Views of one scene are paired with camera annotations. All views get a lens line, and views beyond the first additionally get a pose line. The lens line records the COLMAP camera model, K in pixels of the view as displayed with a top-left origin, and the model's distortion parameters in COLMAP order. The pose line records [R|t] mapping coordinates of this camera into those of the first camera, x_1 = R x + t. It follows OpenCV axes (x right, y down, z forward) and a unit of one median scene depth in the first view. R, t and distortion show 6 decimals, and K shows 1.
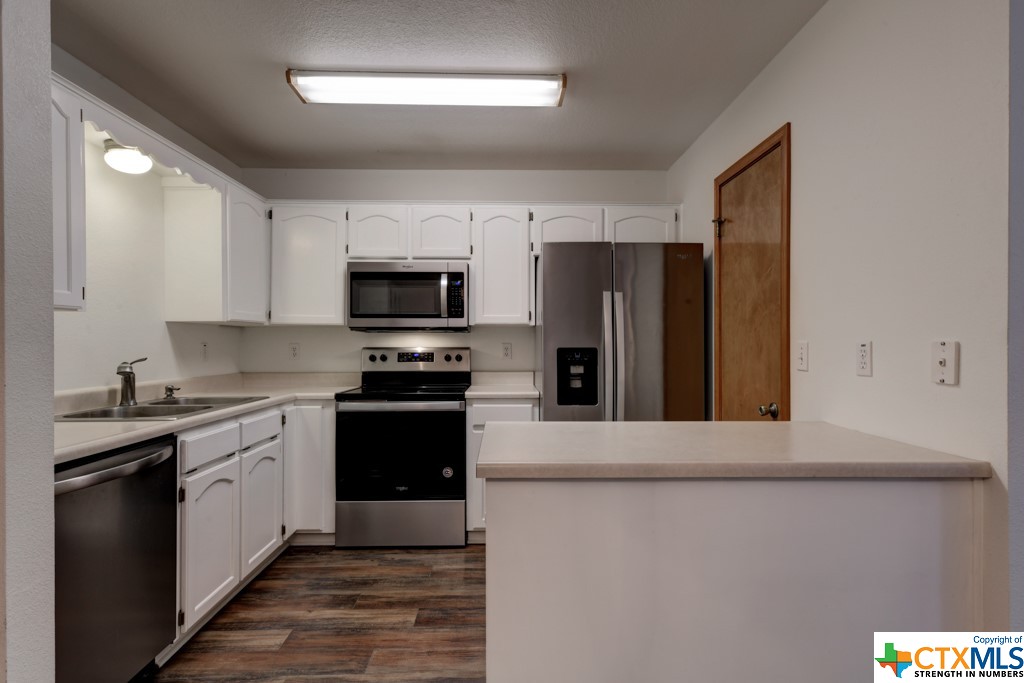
lens RADIAL K [[527.8, 0, 512.3], [0, 527.8, 338.5], [0, 0, 1]] dist [0.018145, -0.000669]
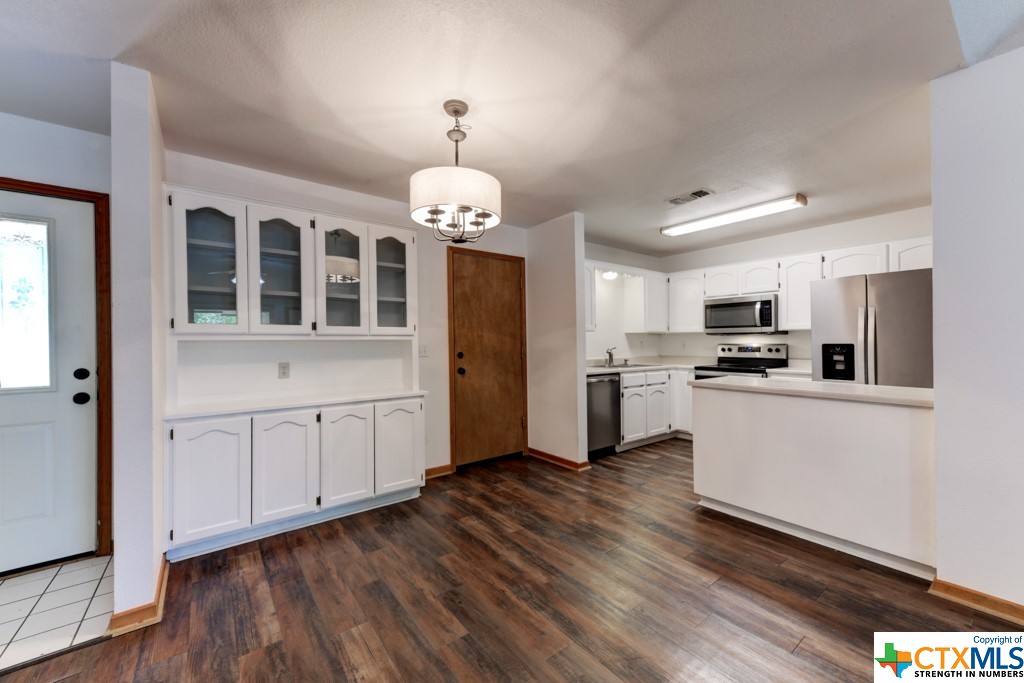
lens RADIAL K [[398.6, 0, 512.0], [0, 398.6, 341.5], [0, 0, 1]] dist [-0.001770, -0.000229]
pose [[0.598389, -0.003805, -0.801197, 0.476382], [0.010172, 0.999944, 0.002848, -0.002785], [0.801141, -0.009854, 0.598394, -0.483706]]
